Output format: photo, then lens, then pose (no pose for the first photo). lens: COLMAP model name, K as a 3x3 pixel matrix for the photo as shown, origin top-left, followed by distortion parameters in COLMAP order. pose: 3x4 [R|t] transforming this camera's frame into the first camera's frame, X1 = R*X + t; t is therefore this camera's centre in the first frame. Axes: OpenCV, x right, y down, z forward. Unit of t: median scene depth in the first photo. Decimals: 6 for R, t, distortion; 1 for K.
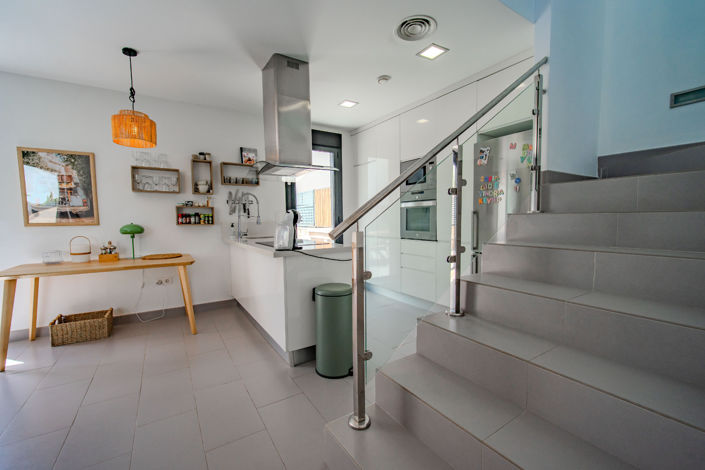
lens RADIAL K [[304.3, 0, 350.6], [0, 304.3, 241.3], [0, 0, 1]] dist [0.000781, -0.000151]
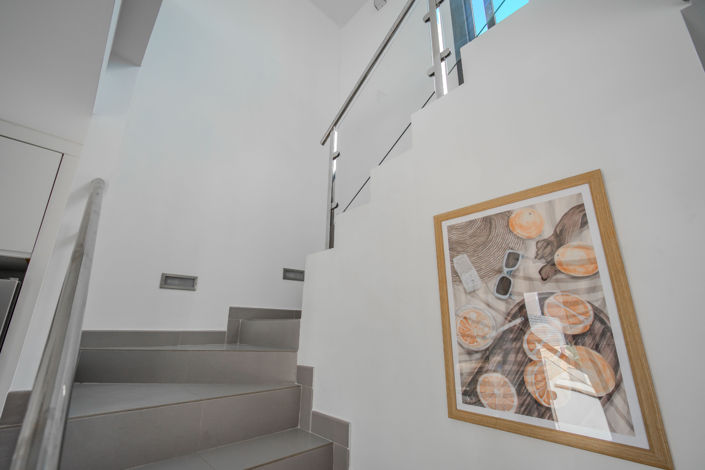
lens RADIAL K [[302.1, 0, 352.5], [0, 302.1, 235.0], [0, 0, 1]] dist [-0.001687, -0.000318]
pose [[-0.213179, 0.290783, 0.932738, 0.013042], [0.070804, 0.956771, -0.282093, -0.181188], [-0.974444, 0.005905, -0.224552, 0.394652]]
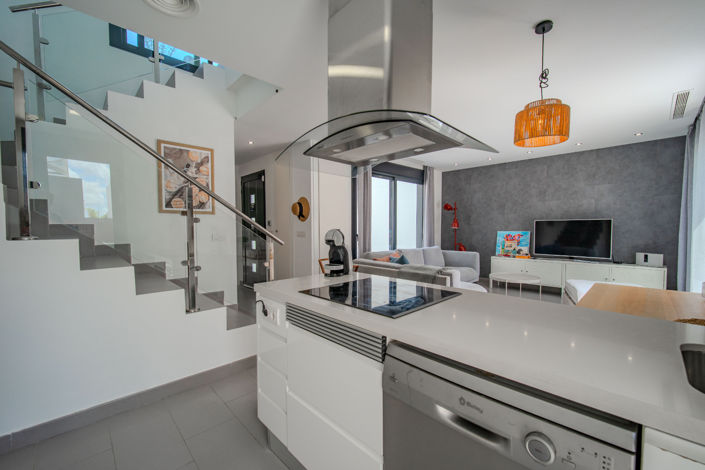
lens RADIAL K [[286.7, 0, 348.4], [0, 286.7, 239.4], [0, 0, 1]] dist [0.000565, -0.000026]
pose [[-0.973091, 0.023648, -0.229204, -0.019104], [-0.006045, 0.991757, 0.127988, -0.120888], [0.230341, 0.125929, -0.964927, 1.161638]]
